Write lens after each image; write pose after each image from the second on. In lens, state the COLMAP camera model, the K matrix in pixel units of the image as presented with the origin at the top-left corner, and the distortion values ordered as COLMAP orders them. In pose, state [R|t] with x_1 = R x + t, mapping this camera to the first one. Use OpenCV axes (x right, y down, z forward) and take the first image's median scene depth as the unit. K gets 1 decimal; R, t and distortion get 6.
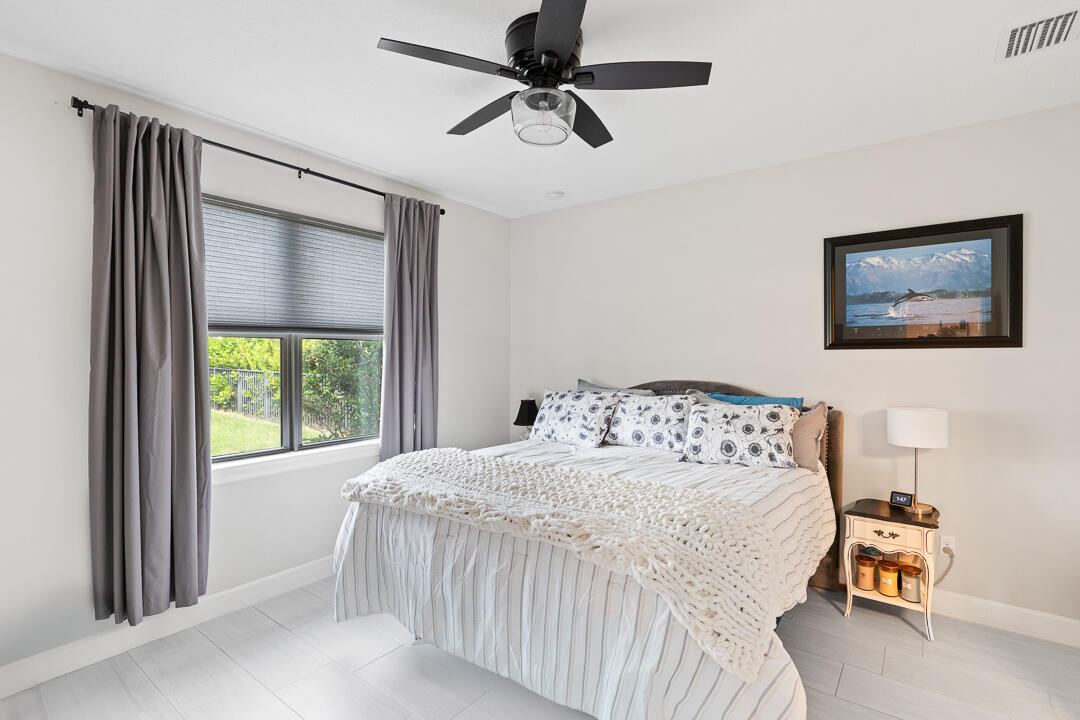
lens RADIAL K [[512.6, 0, 540.0], [0, 512.6, 360.0], [0, 0, 1]] dist [-0.012748, -0.000297]
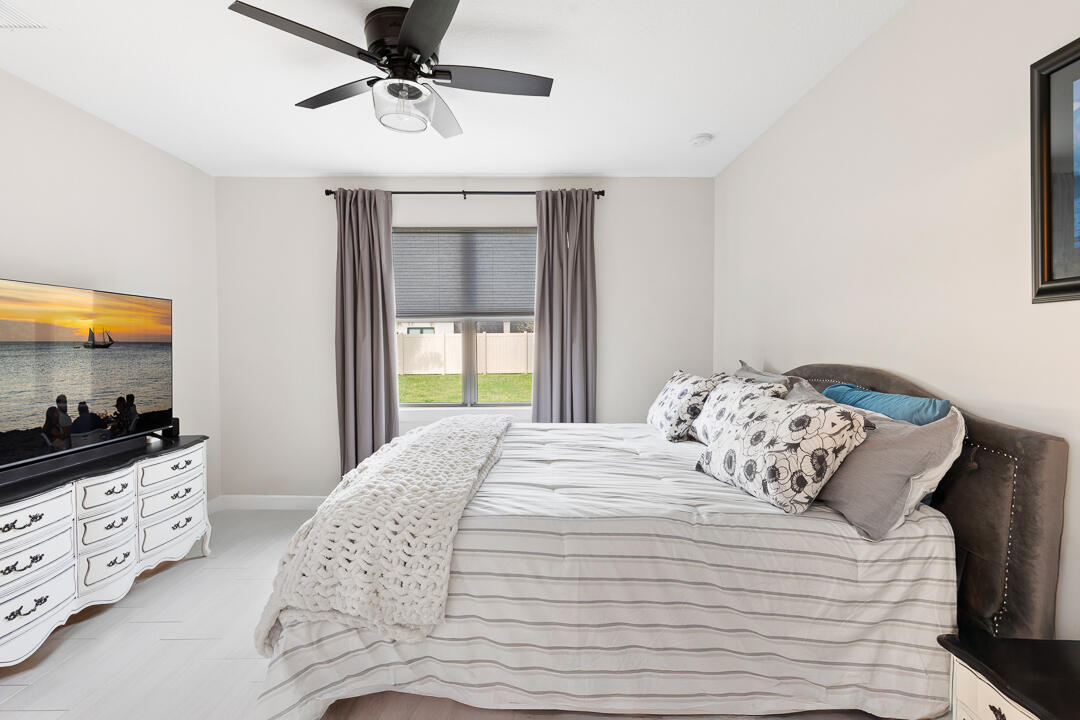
lens RADIAL K [[485.7, 0, 538.6], [0, 485.7, 347.7], [0, 0, 1]] dist [0.000471, 0.000049]
pose [[0.624530, 0.003095, -0.780995, 0.583334], [-0.001463, 0.999995, 0.002792, 0.019794], [0.781000, -0.000601, 0.624531, 0.346036]]
